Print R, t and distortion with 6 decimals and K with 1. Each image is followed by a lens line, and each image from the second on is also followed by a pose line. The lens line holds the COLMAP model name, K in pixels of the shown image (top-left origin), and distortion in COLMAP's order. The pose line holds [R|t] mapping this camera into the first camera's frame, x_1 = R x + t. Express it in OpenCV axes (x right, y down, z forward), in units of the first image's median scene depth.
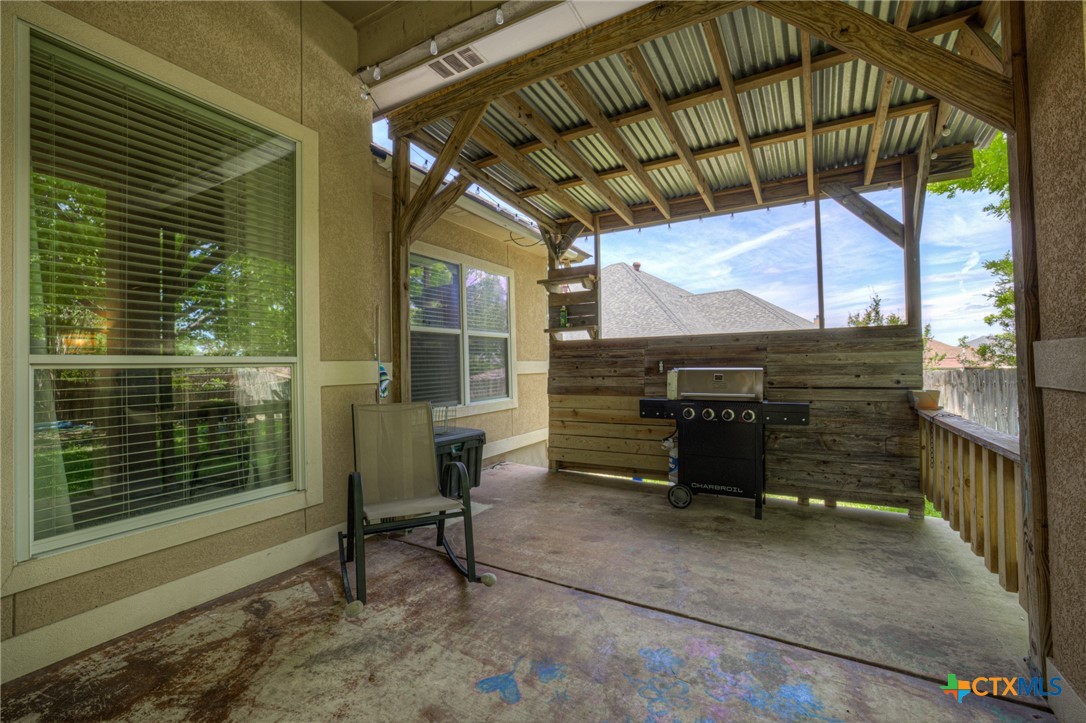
lens RADIAL K [[466.5, 0, 539.7], [0, 466.5, 352.7], [0, 0, 1]] dist [-0.014556, 0.002783]
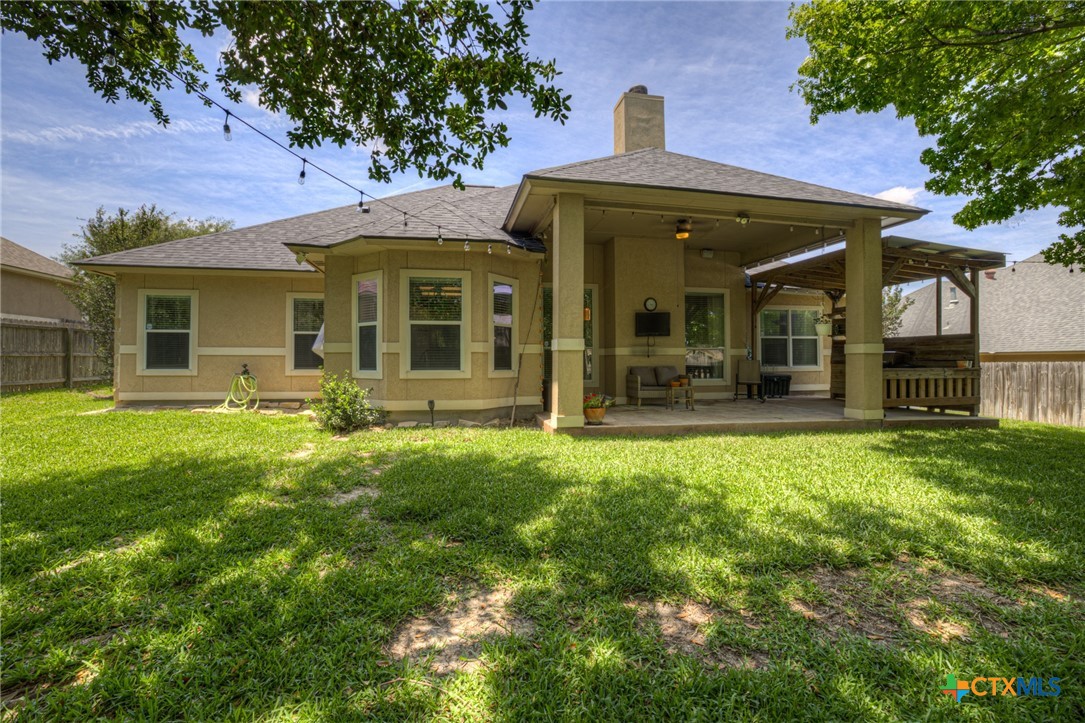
lens RADIAL K [[466.1, 0, 544.3], [0, 466.1, 360.1], [0, 0, 1]] dist [-0.014556, 0.002783]
pose [[0.653761, 0.019026, -0.756462, 1.053723], [0.011267, 0.999328, 0.034872, -0.029469], [0.756617, -0.031322, 0.653107, -1.966902]]
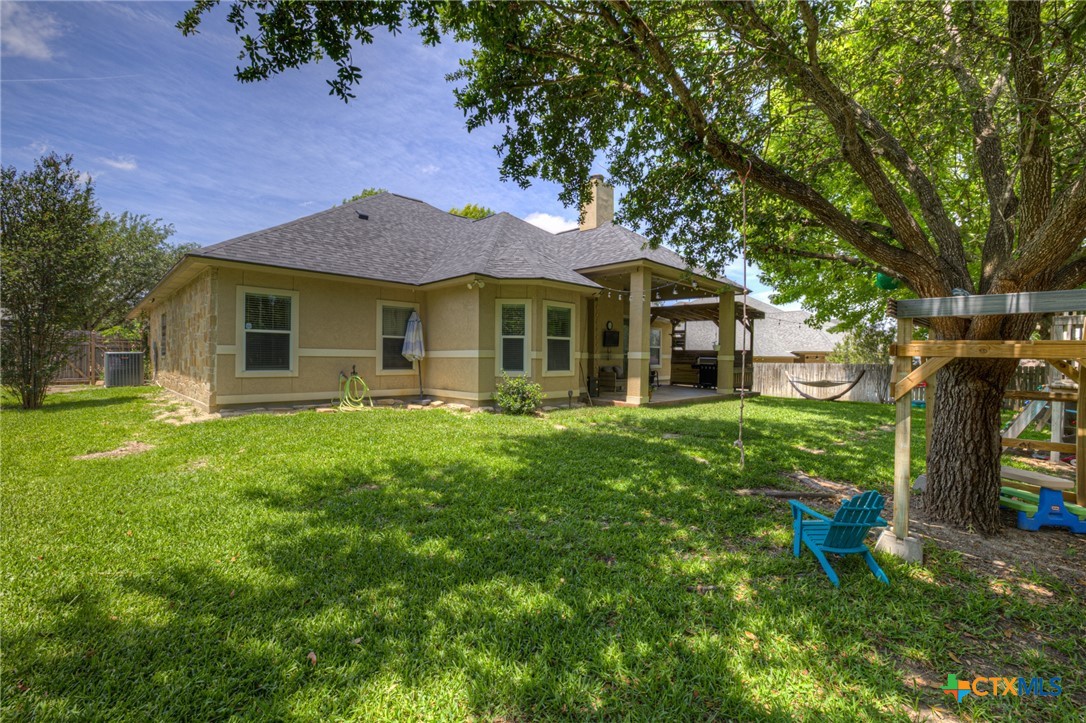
lens RADIAL K [[466.5, 0, 550.5], [0, 466.5, 360.5], [0, 0, 1]] dist [-0.014556, 0.002783]
pose [[0.969435, 0.034336, -0.242932, -0.011415], [-0.024263, 0.998722, 0.044338, -0.105714], [0.244144, -0.037089, 0.969029, -3.695460]]
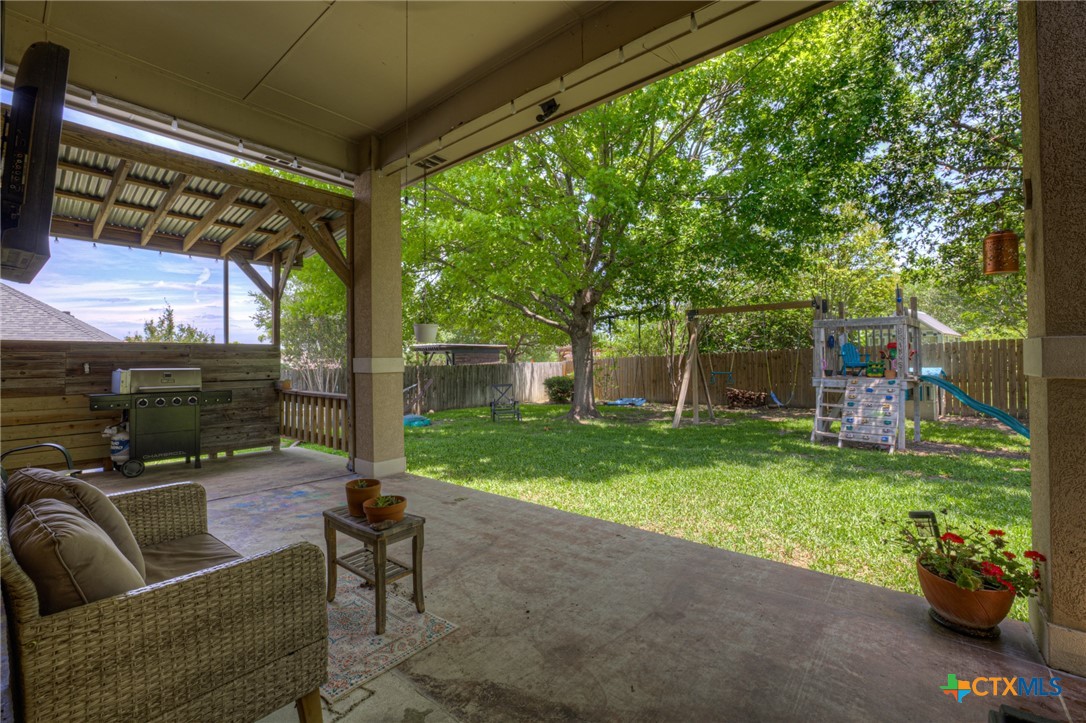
lens RADIAL K [[466.5, 0, 546.3], [0, 466.5, 358.5], [0, 0, 1]] dist [-0.014556, 0.002783]
pose [[0.168049, 0.017775, 0.985618, -0.743499], [-0.022156, 0.999653, -0.014251, -0.002466], [-0.985530, -0.019442, 0.168385, -0.326474]]
